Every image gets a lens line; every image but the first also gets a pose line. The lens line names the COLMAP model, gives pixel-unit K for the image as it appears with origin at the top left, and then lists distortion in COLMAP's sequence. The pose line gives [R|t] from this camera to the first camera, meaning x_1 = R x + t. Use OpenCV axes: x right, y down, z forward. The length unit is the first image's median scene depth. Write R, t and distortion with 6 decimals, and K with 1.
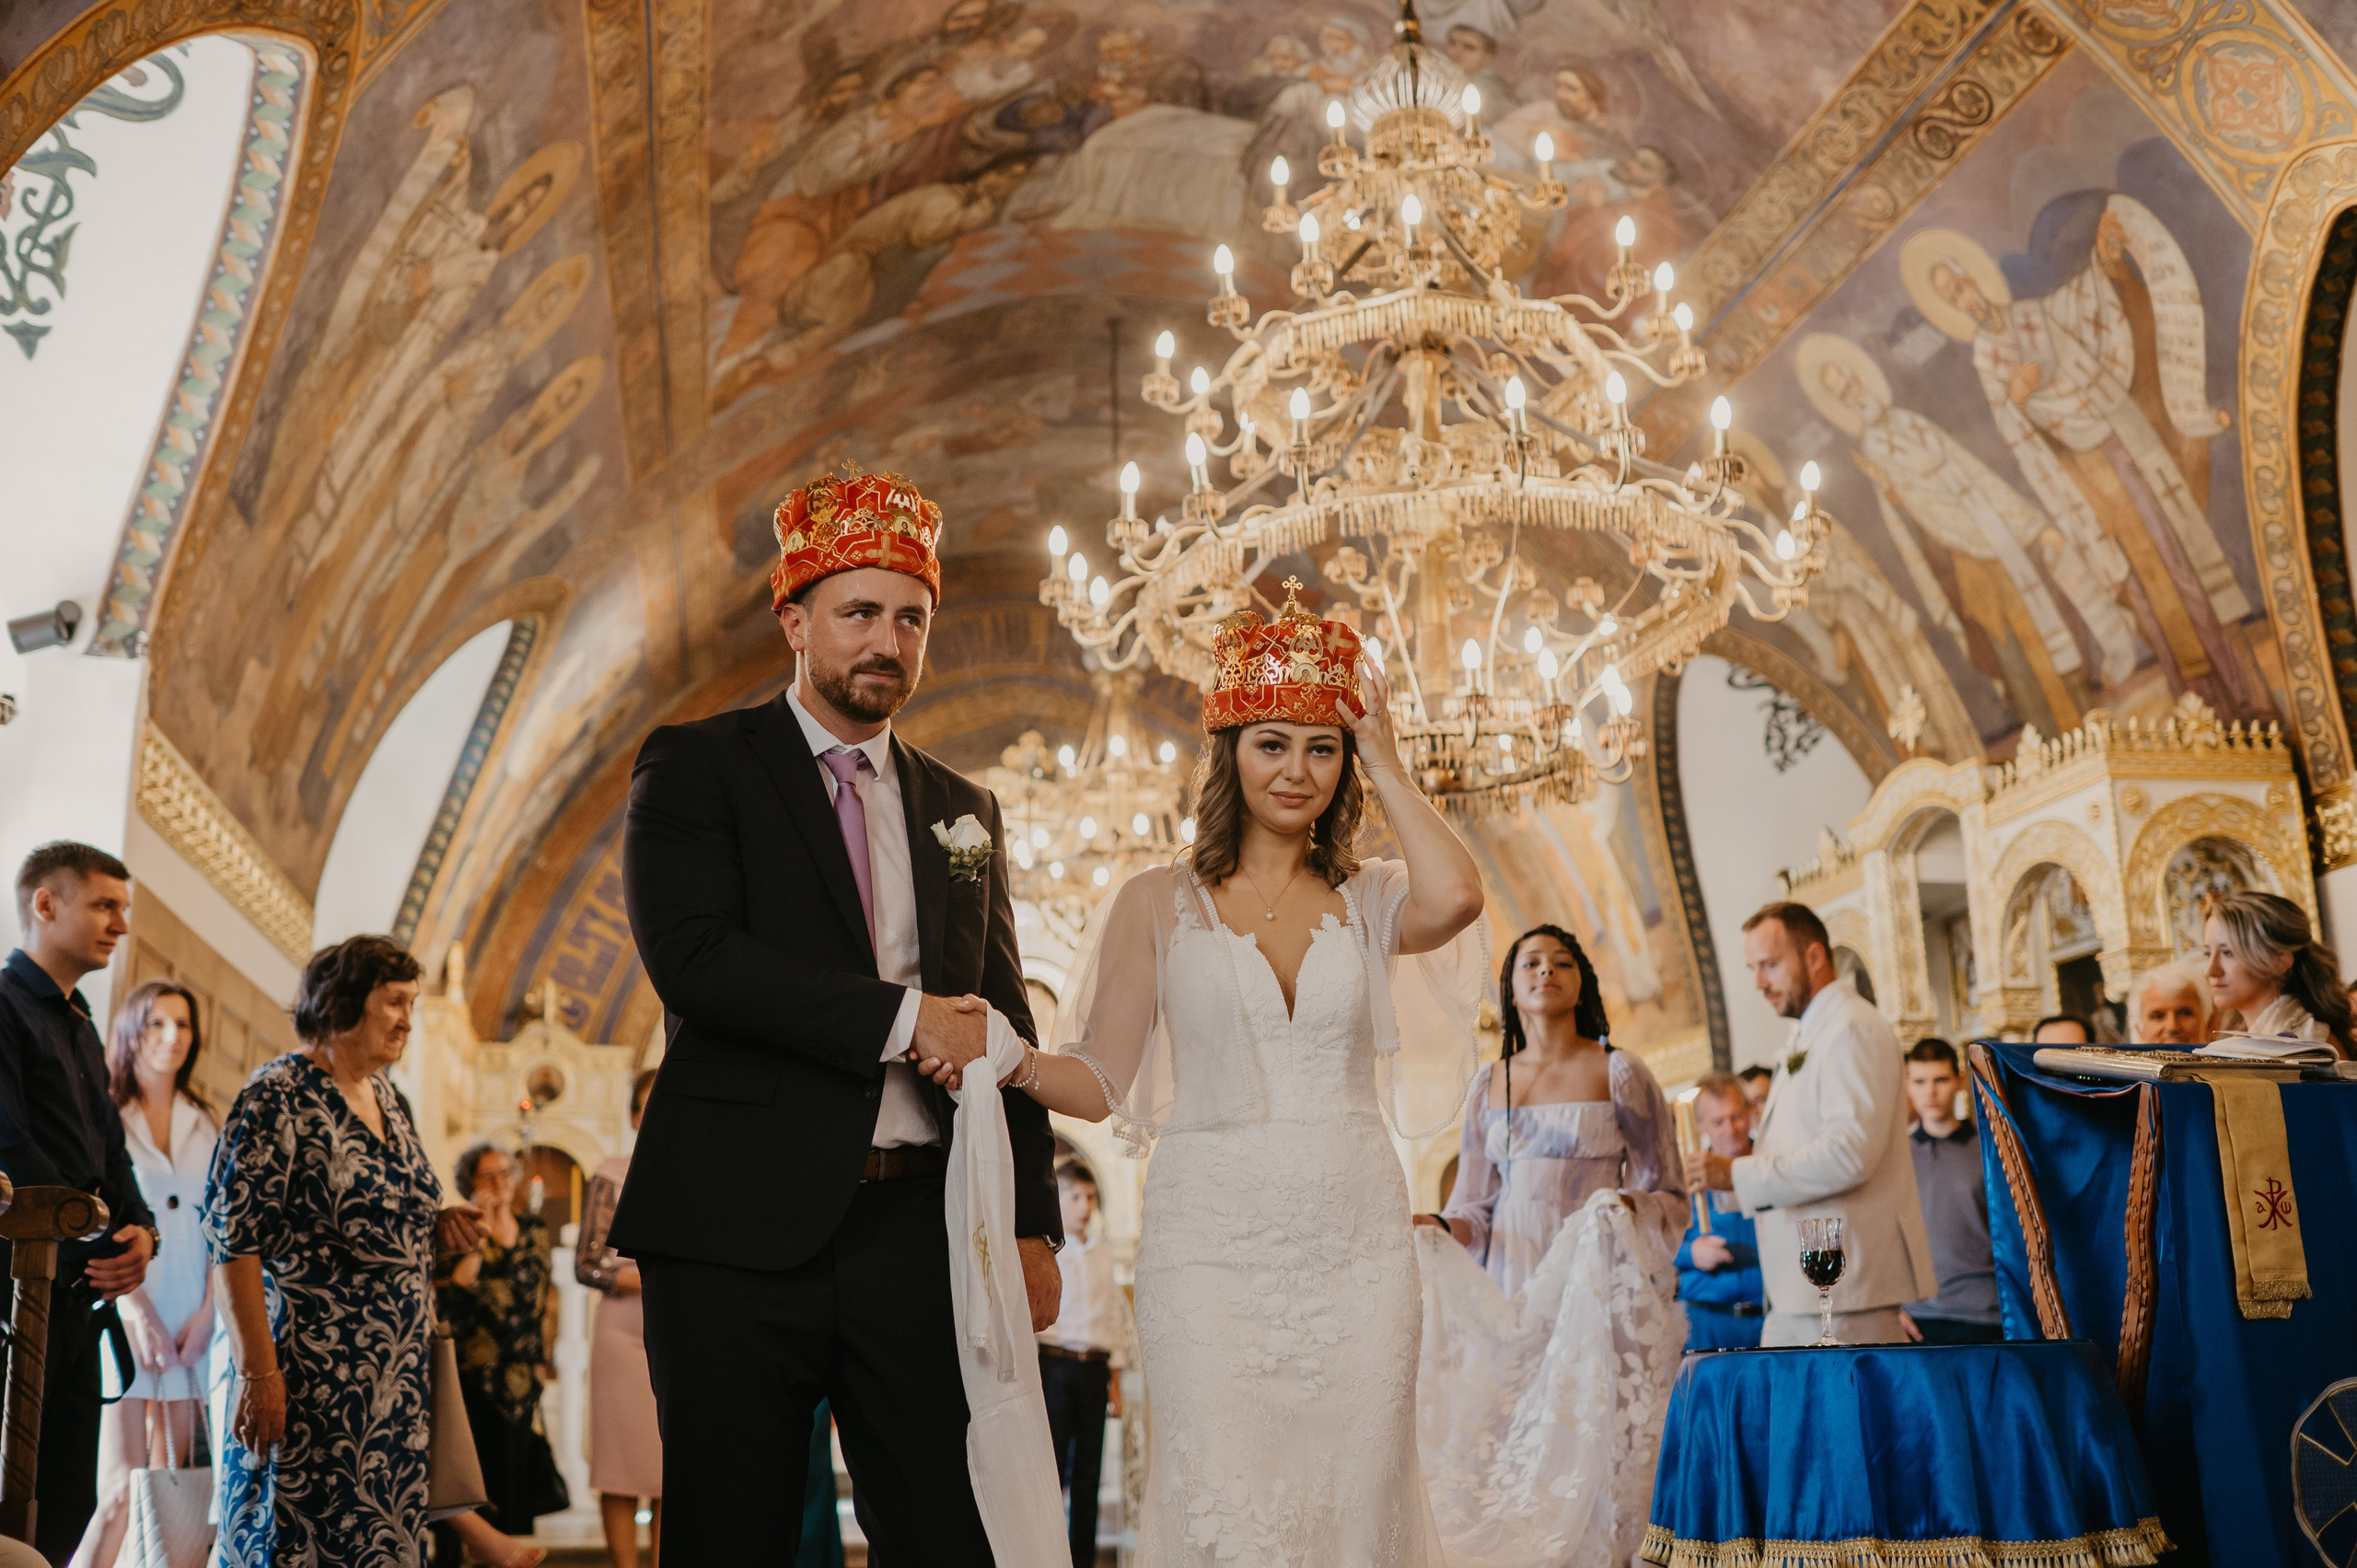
lens RADIAL K [[2389.1, 0, 1178.5], [0, 2389.1, 784.0], [0, 0, 1]] dist [-0.120575, 0.186039]
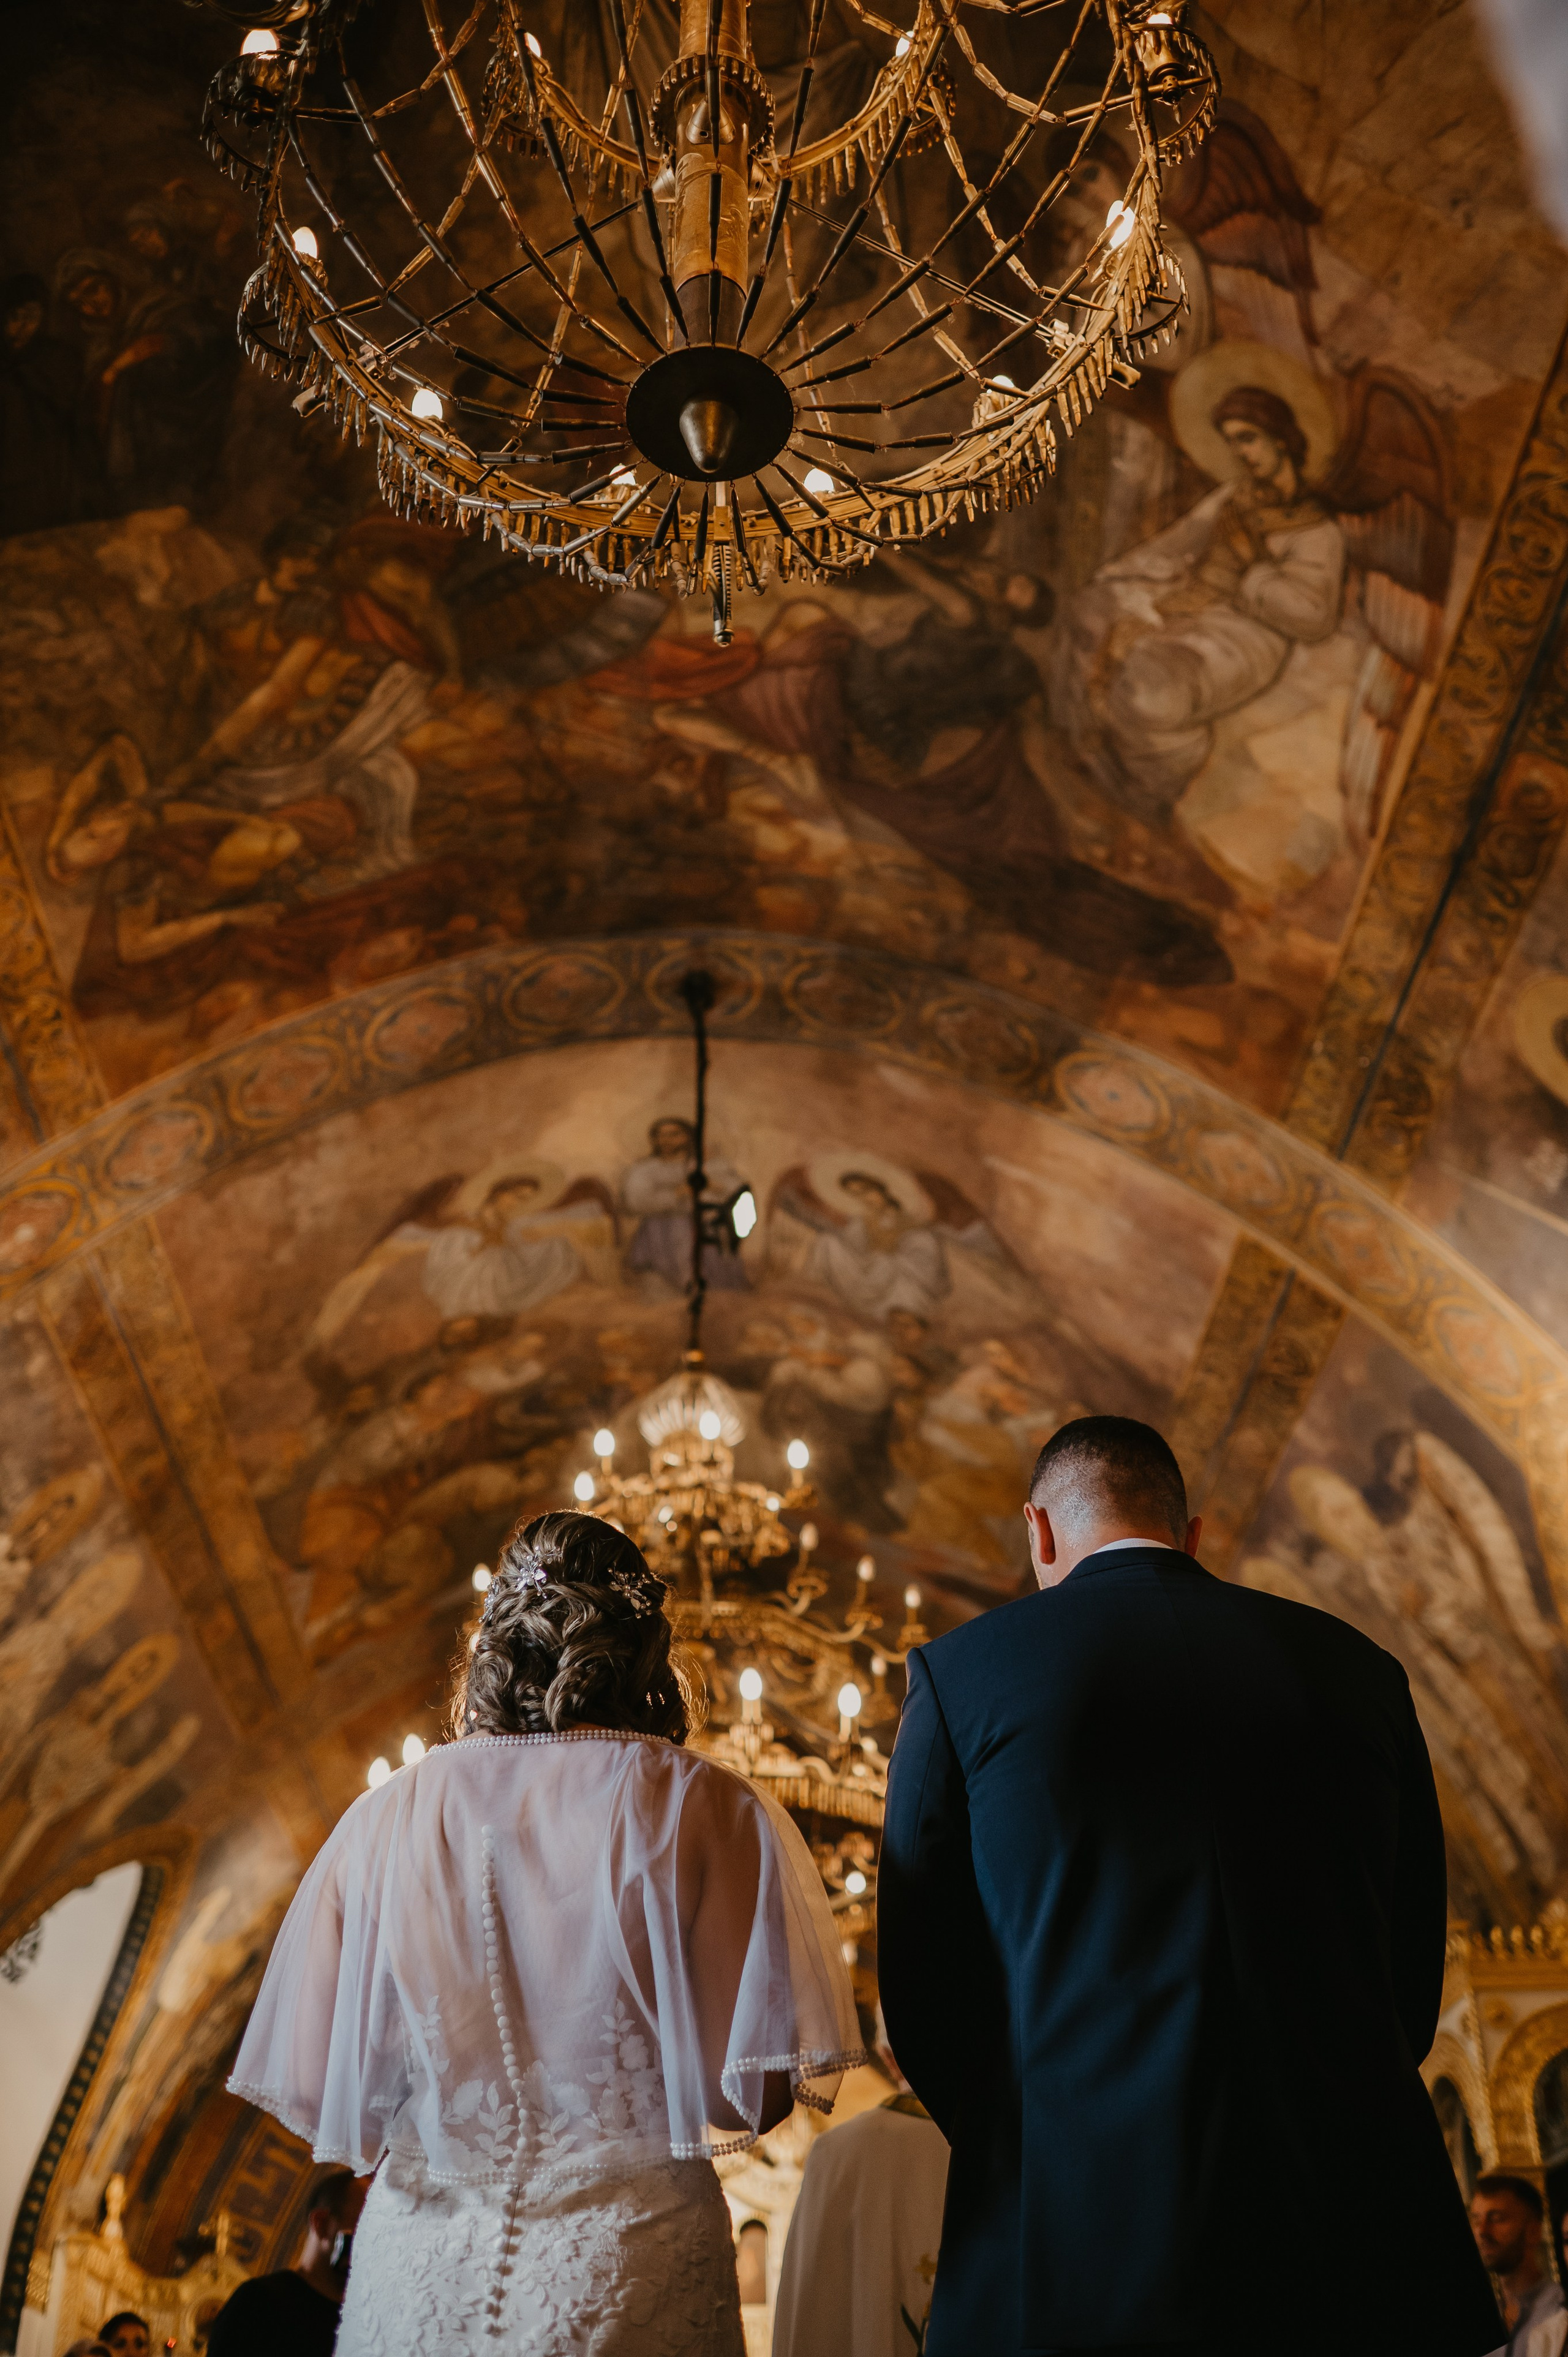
lens RADIAL K [[2389.0, 0, 784.0], [0, 2389.0, 1178.5], [0, 0, 1]] dist [-0.120575, 0.186039]
pose [[0.989038, -0.073361, -0.128148, 0.205470], [0.029131, 0.947736, -0.317724, -0.017068], [0.144759, 0.310508, 0.939484, -0.095589]]
